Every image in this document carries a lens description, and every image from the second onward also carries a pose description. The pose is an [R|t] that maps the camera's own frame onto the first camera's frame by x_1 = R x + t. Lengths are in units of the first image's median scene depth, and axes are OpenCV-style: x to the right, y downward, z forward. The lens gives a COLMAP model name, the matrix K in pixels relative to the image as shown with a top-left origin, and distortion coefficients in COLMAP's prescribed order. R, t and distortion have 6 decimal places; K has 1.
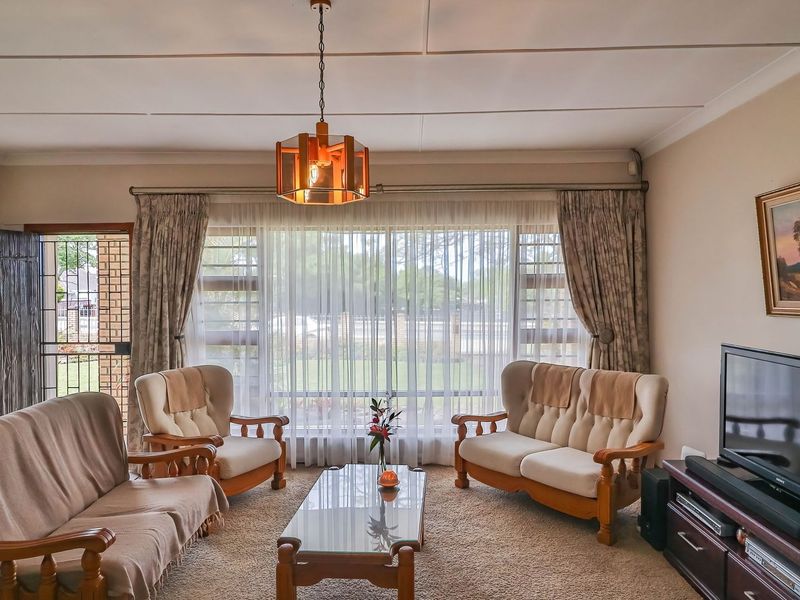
lens RADIAL K [[552.9, 0, 405.2], [0, 552.9, 296.2], [0, 0, 1]] dist [-0.000005, -0.004161]
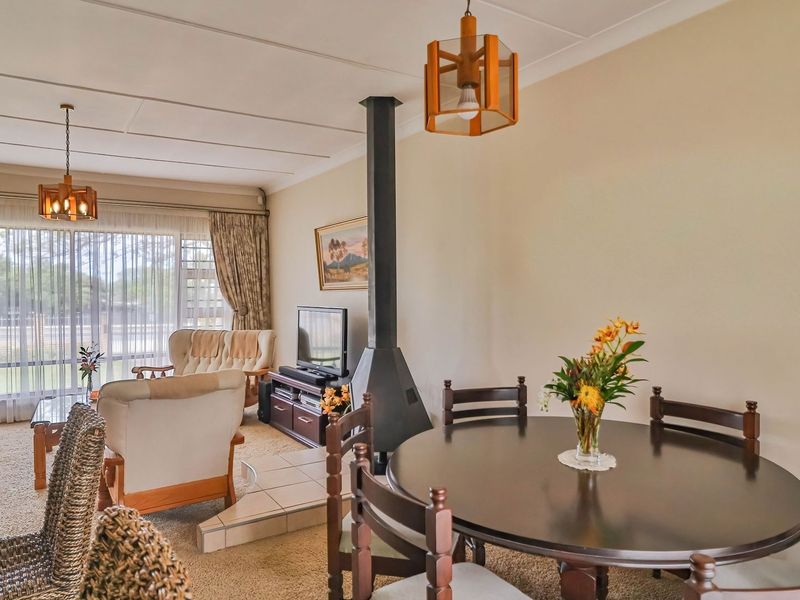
lens RADIAL K [[552.9, 0, 406.2], [0, 552.9, 292.9], [0, 0, 1]] dist [-0.000005, -0.004161]
pose [[0.825739, -0.001787, 0.564050, -0.119471], [0.008102, 0.999929, -0.008693, 0.040538], [-0.563995, 0.011747, 0.825695, -0.497516]]
